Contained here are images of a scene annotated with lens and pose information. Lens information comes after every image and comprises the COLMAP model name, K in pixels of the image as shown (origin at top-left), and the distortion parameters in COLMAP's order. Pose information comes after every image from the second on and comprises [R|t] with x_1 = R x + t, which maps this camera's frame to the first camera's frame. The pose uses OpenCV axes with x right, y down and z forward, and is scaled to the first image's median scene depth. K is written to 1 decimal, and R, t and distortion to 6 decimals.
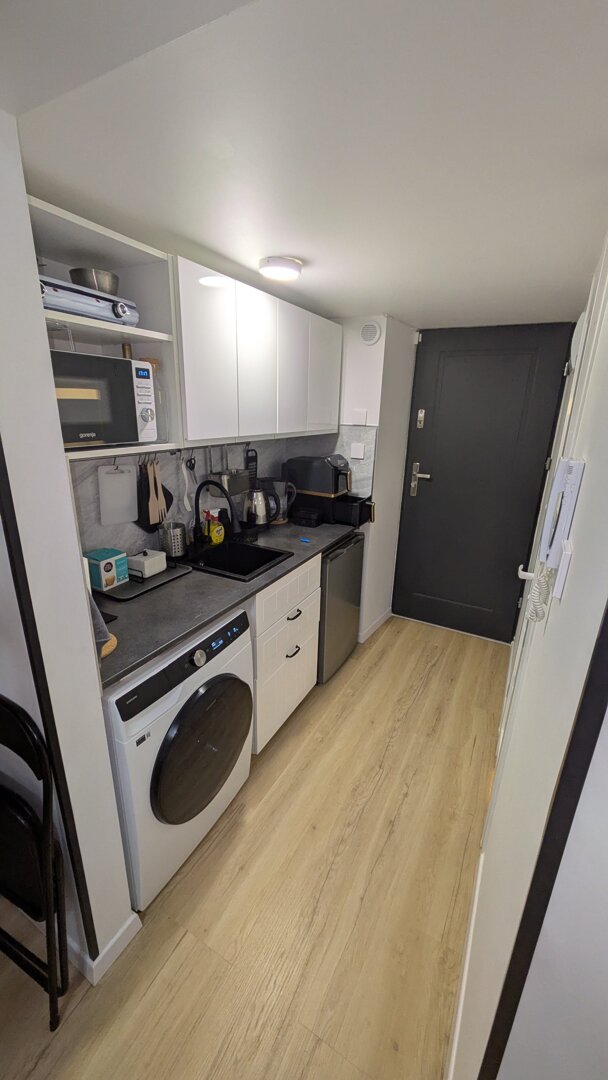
lens RADIAL K [[421.7, 0, 302.9], [0, 421.7, 543.2], [0, 0, 1]] dist [-0.005201, 0.002166]
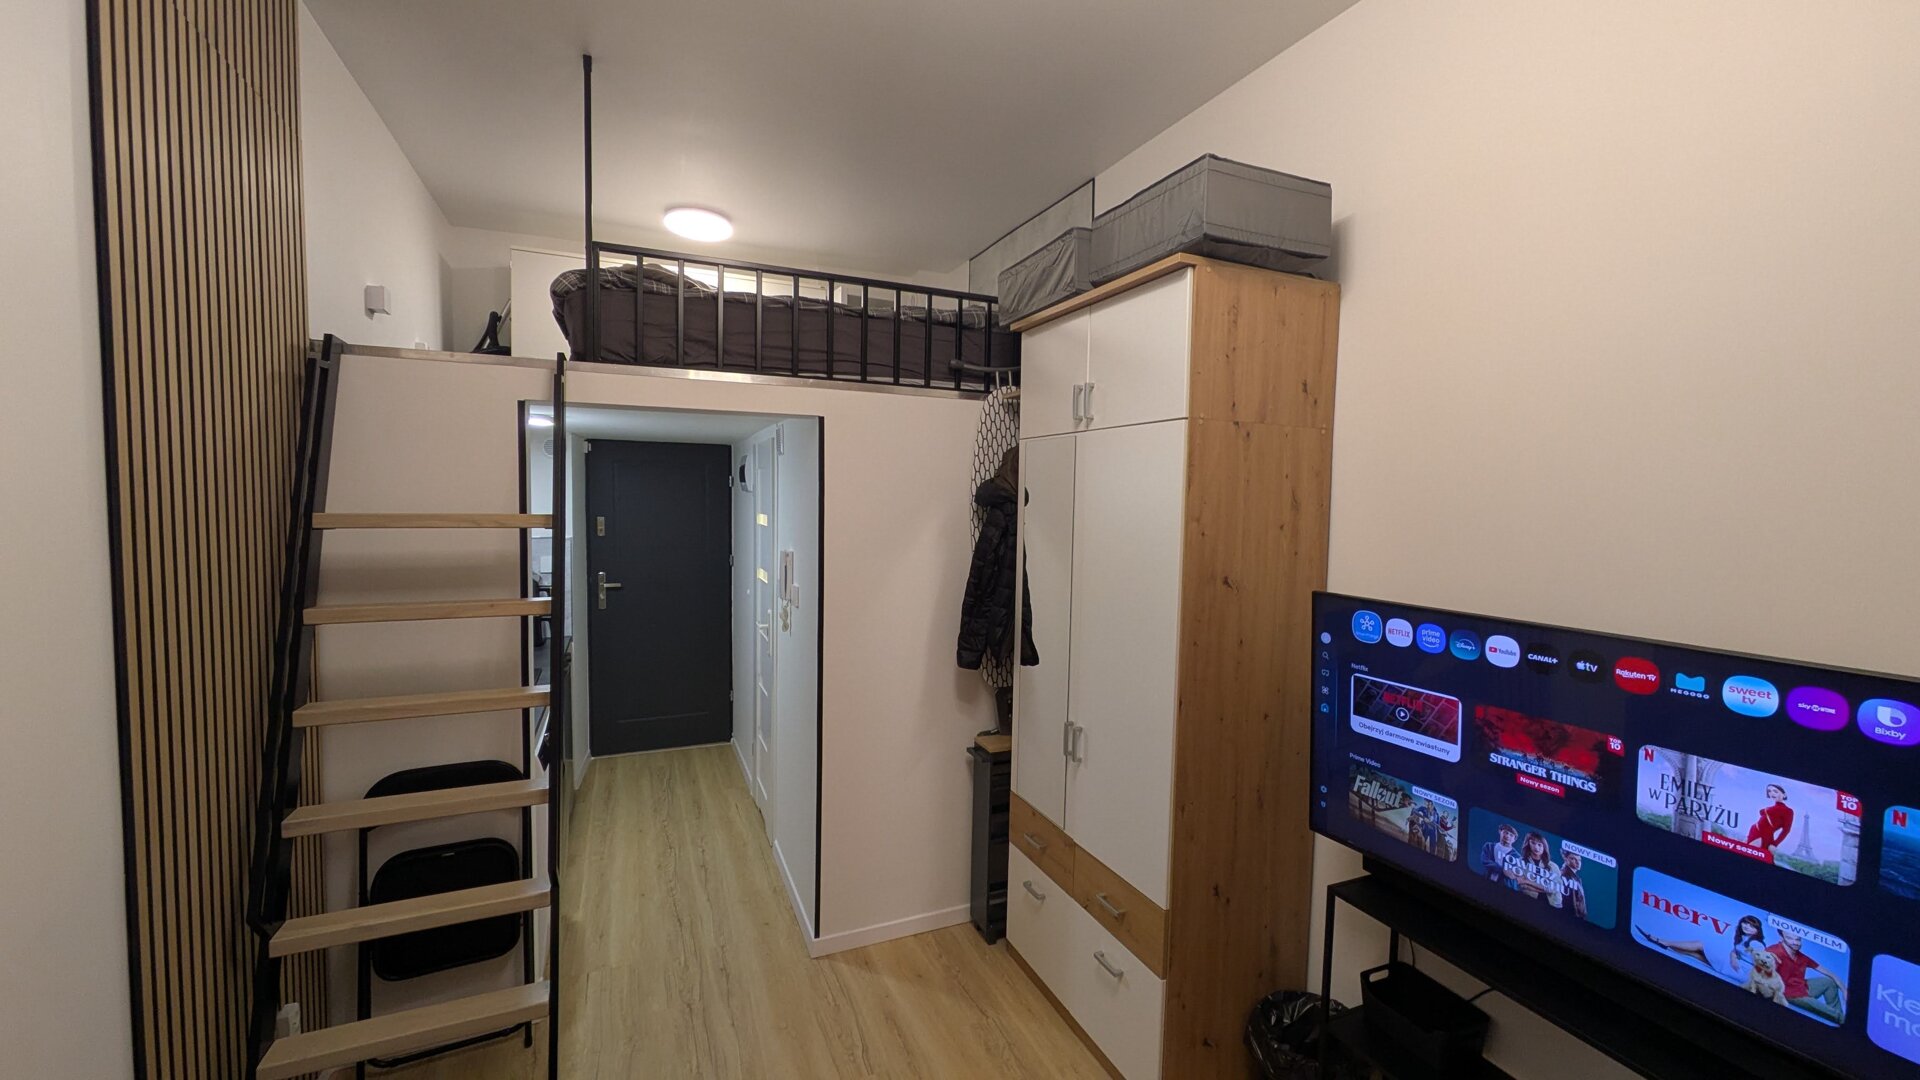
lens RADIAL K [[749.7, 0, 955.9], [0, 749.7, 544.6], [0, 0, 1]] dist [-0.005201, 0.002166]
pose [[0.616291, -0.068396, 0.784543, -0.657046], [0.246754, 0.962827, -0.109897, 0.148993], [-0.747862, 0.261318, 0.610259, -0.726346]]
